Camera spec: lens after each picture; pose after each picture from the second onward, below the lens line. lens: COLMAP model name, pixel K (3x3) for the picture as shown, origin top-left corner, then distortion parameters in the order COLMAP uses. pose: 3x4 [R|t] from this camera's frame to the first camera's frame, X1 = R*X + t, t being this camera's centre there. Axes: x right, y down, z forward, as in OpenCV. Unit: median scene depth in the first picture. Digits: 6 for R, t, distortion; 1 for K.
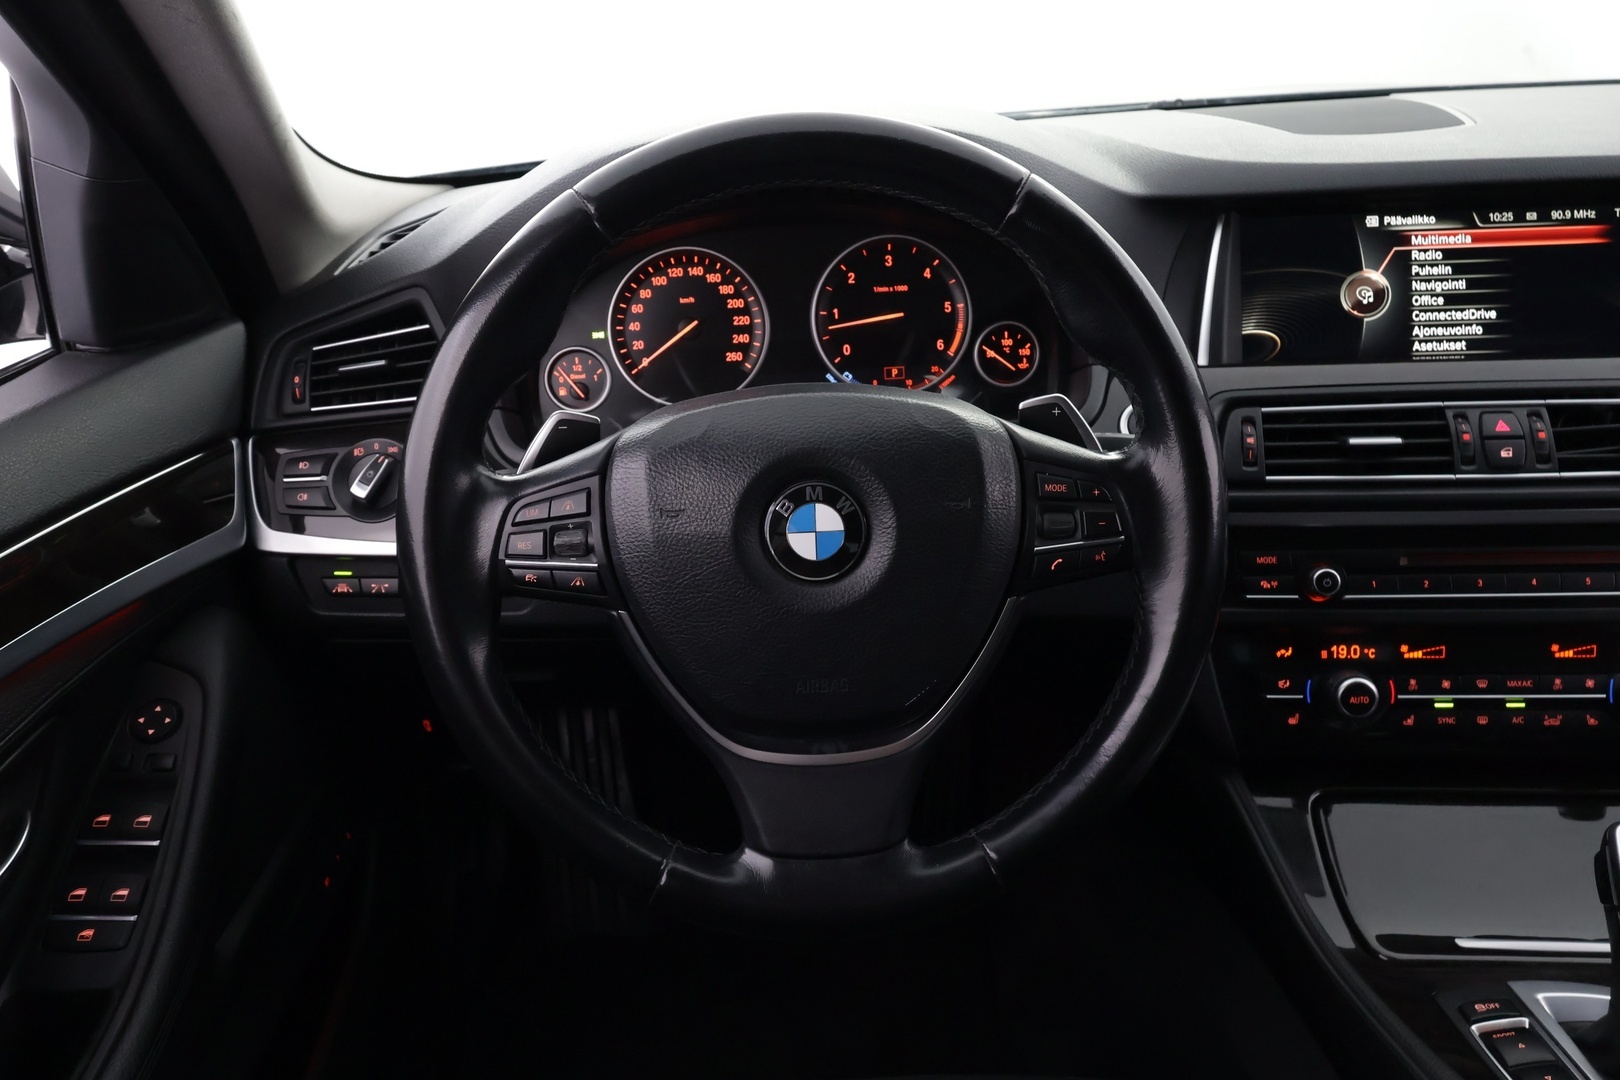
lens RADIAL K [[1271.4, 0, 810.0], [0, 1271.4, 540.0], [0, 0, 1]] dist [-0.004004, 0.009923]
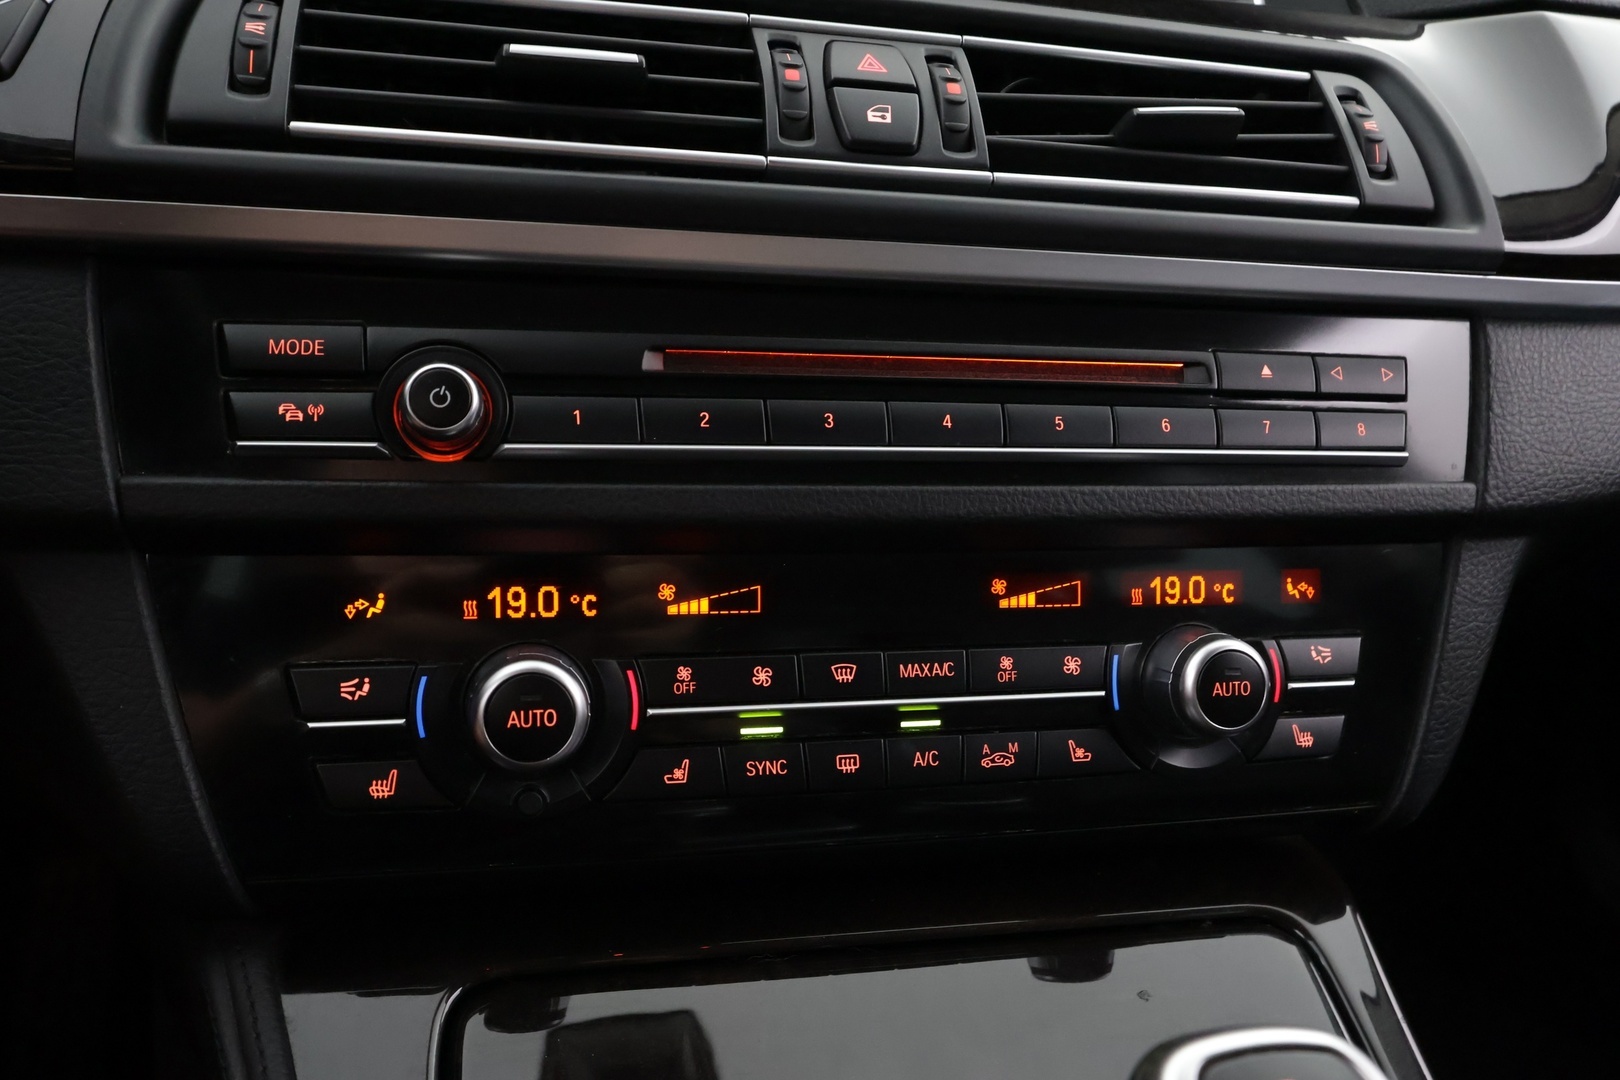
lens RADIAL K [[1271.4, 0, 810.0], [0, 1271.4, 540.0], [0, 0, 1]] dist [-0.004004, 0.009923]
pose [[0.941589, 0.019708, 0.336186, 0.377389], [0.015813, 0.994598, -0.102594, 0.111790], [-0.336392, 0.101918, 0.936191, 0.611096]]
